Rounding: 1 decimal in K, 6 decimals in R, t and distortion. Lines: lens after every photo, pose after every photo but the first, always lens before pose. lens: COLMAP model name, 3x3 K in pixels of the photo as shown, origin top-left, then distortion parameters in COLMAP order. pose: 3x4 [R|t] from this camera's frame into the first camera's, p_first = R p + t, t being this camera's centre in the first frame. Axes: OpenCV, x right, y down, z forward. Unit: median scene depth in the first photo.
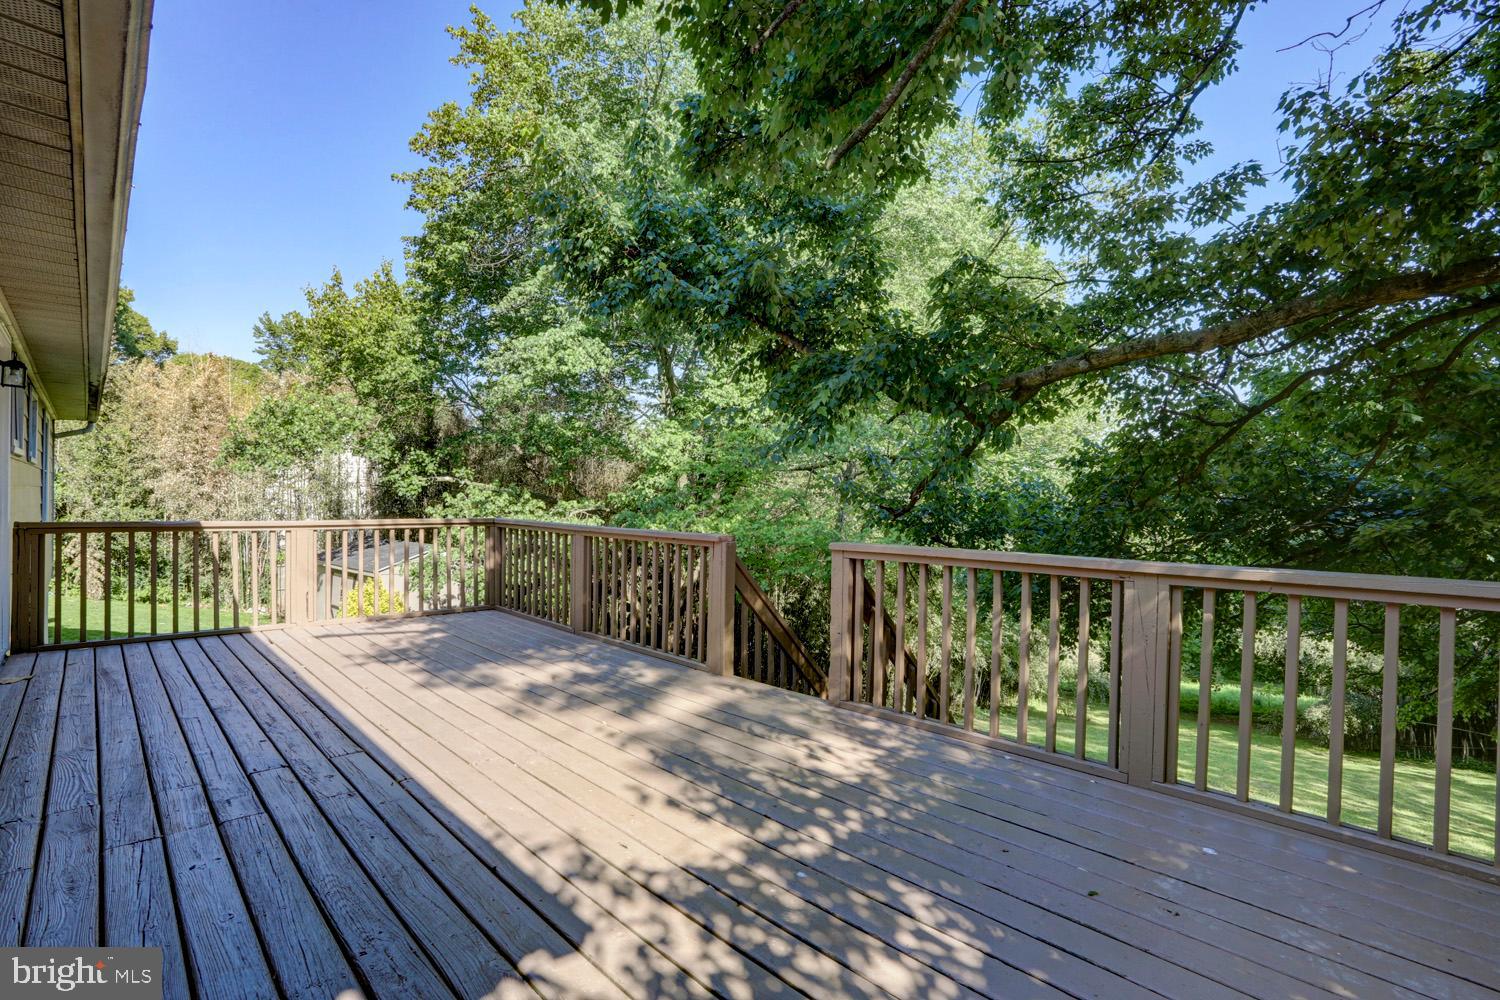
lens RADIAL K [[721.6, 0, 750.0], [0, 721.6, 500.0], [0, 0, 1]] dist [-0.074582, 0.028442]
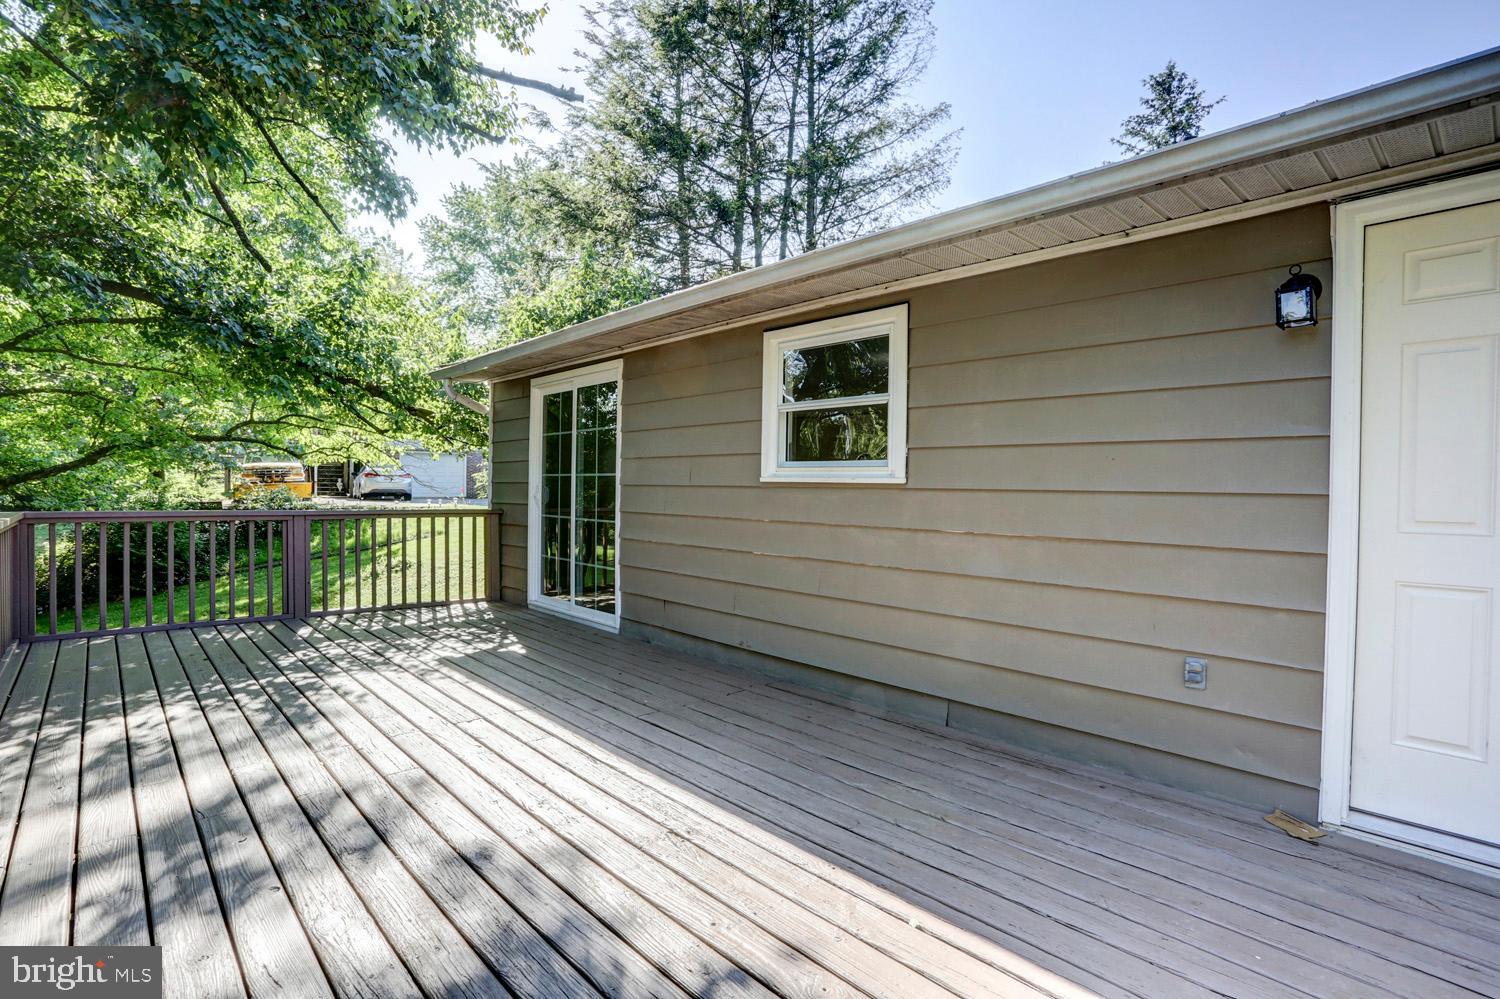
lens RADIAL K [[721.6, 0, 750.0], [0, 721.6, 499.5], [0, 0, 1]] dist [-0.074582, 0.028442]
pose [[-0.999616, -0.027073, 0.005870, -0.670897], [-0.026988, 0.999536, 0.014101, -0.009107], [-0.006249, 0.013937, -0.999883, 1.745560]]
